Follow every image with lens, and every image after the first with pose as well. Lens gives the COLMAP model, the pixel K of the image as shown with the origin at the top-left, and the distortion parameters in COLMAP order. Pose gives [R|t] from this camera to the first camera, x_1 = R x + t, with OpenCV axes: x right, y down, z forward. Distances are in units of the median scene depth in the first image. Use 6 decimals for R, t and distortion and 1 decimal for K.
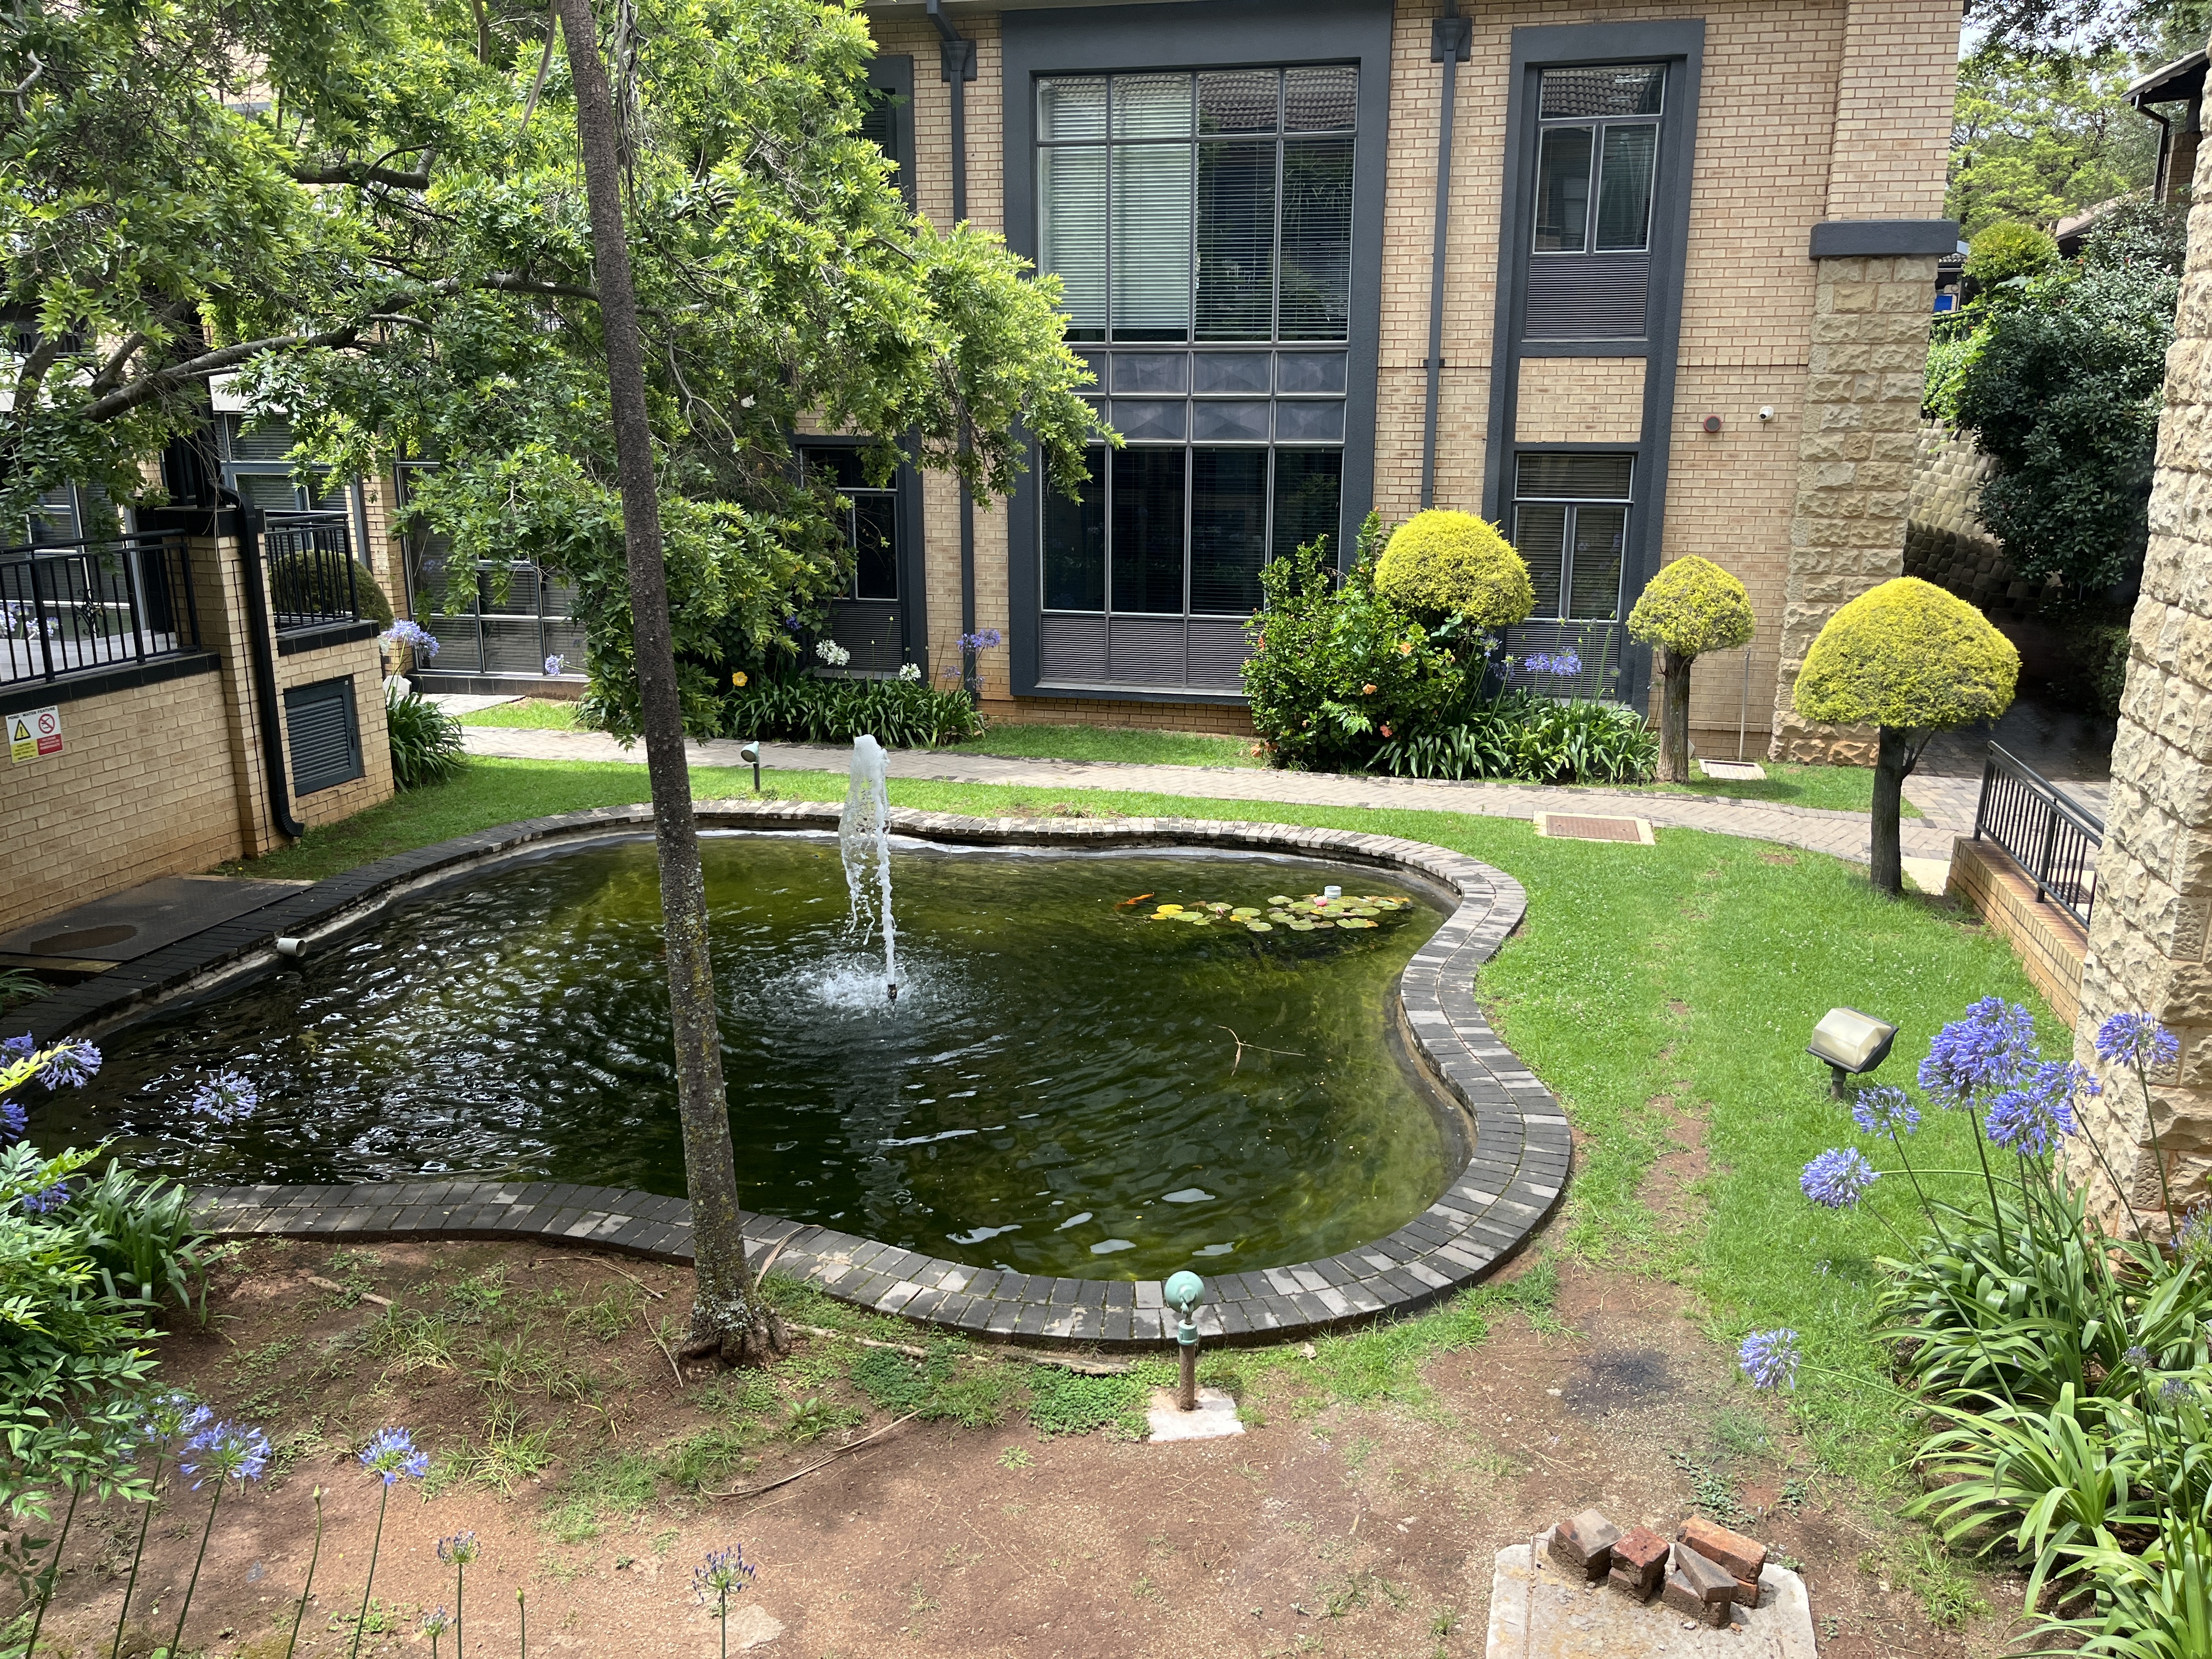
lens RADIAL K [[1732.1, 0, 1122.1], [0, 1732.1, 825.1], [0, 0, 1]] dist [0.044041, -0.055334]
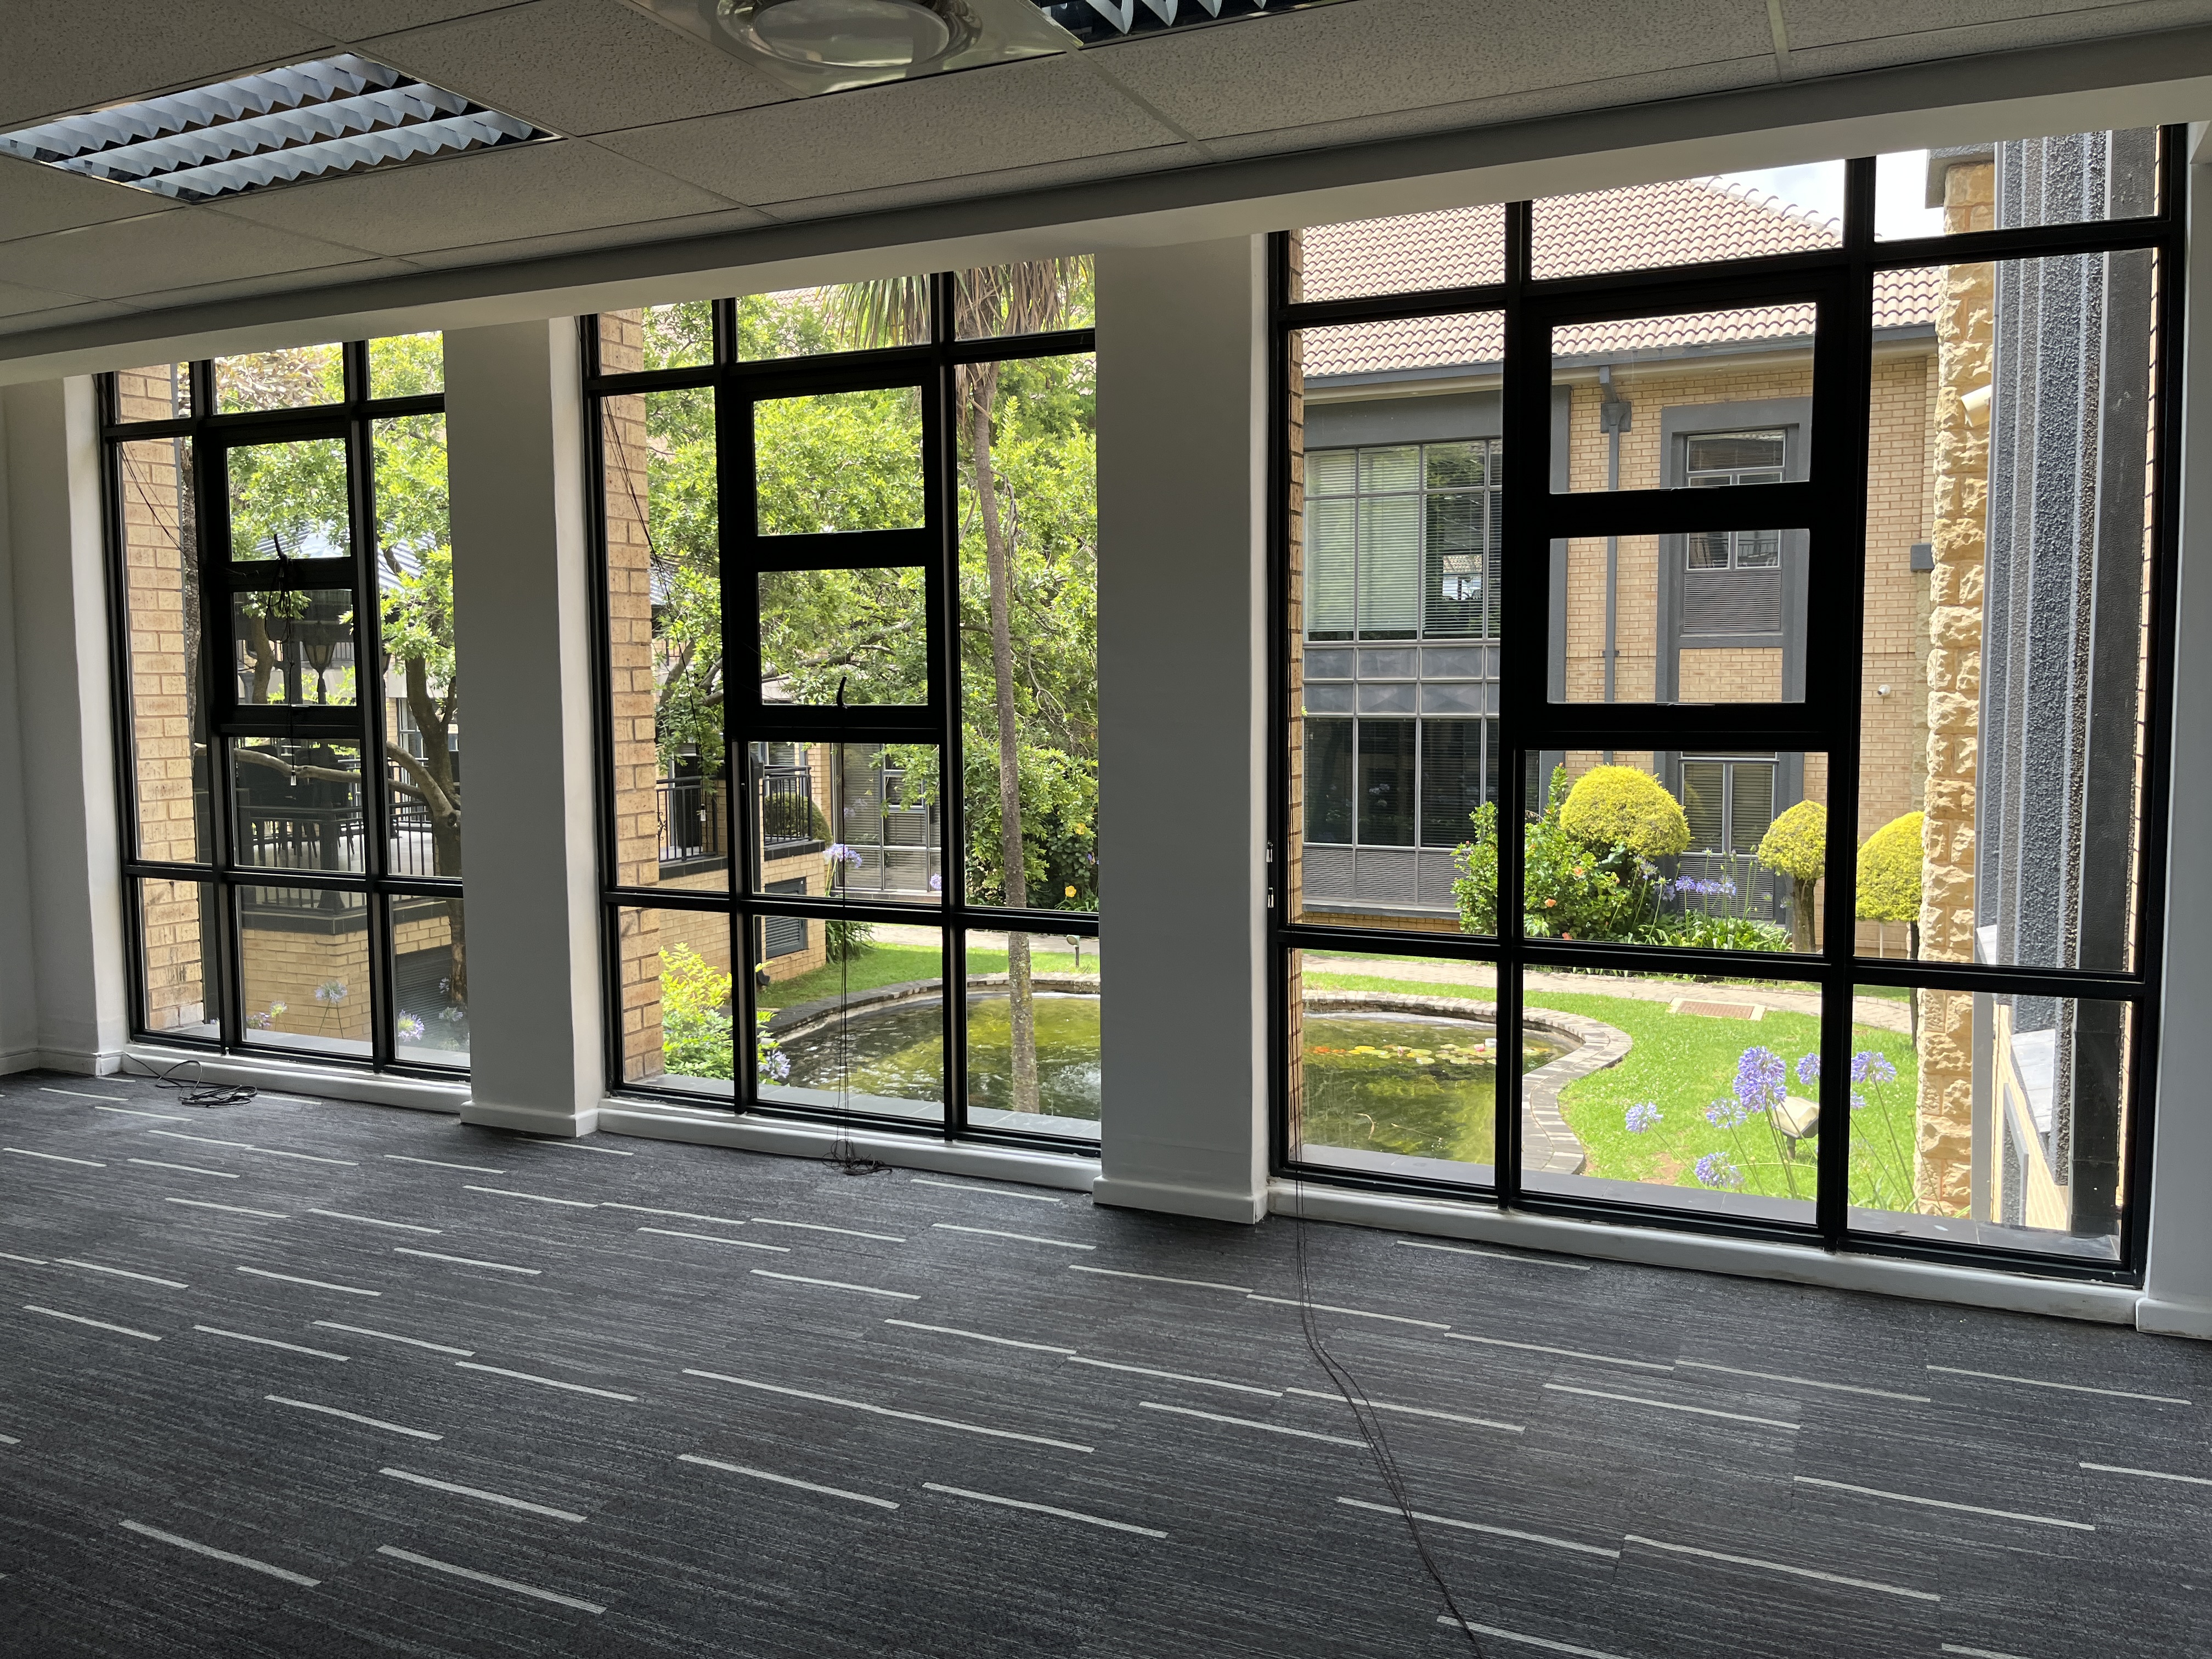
lens RADIAL K [[1668.3, 0, 1119.2], [0, 1668.3, 818.9], [0, 0, 1]] dist [0.059975, -0.097222]
pose [[0.980683, 0.007742, -0.195449, 0.076910], [-0.037980, 0.987737, -0.151439, 0.062731], [0.191880, 0.155937, 0.968951, -0.280200]]
